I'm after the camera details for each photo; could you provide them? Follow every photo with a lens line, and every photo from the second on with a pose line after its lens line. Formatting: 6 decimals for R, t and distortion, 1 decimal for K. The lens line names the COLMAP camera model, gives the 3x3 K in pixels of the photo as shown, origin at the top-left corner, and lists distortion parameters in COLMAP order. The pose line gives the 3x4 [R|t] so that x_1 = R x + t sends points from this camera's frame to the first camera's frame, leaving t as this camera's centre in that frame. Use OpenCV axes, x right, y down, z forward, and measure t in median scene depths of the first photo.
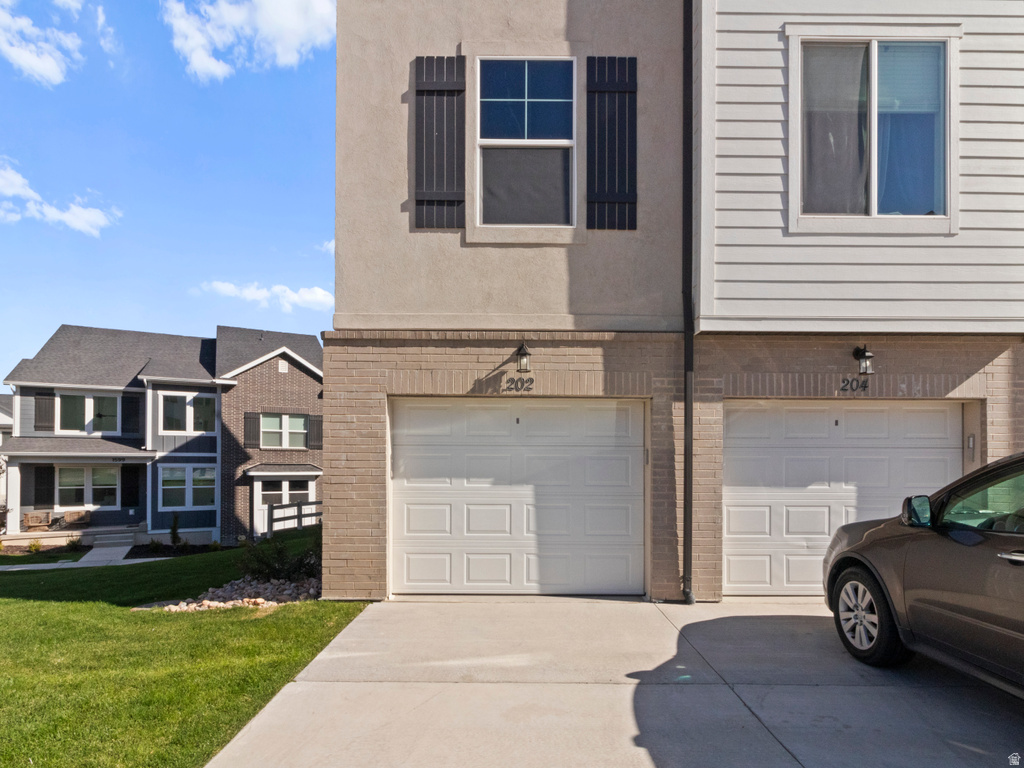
lens RADIAL K [[539.4, 0, 568.2], [0, 539.4, 463.3], [0, 0, 1]] dist [0.001684, 0.000590]
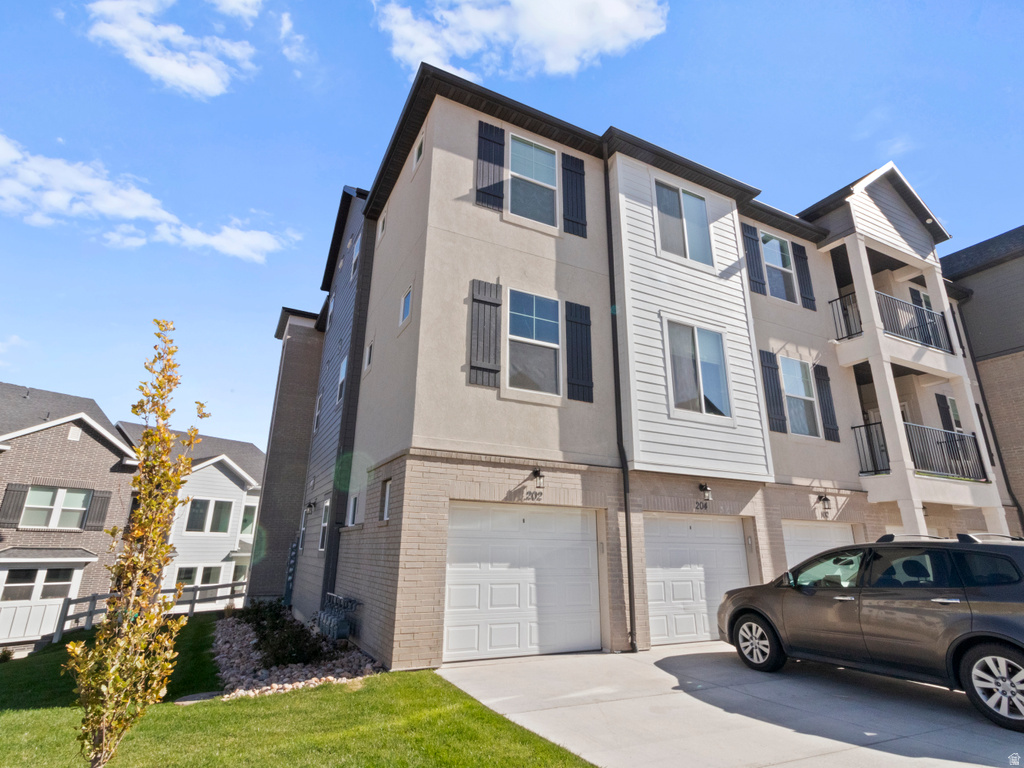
lens RADIAL K [[539.4, 0, 509.4], [0, 539.4, 382.8], [0, 0, 1]] dist [0.001684, 0.000590]
pose [[0.892460, 0.139786, 0.428924, -0.815058], [-0.007391, 0.955186, -0.295915, -0.005043], [-0.451066, 0.260922, 0.853498, -0.299542]]
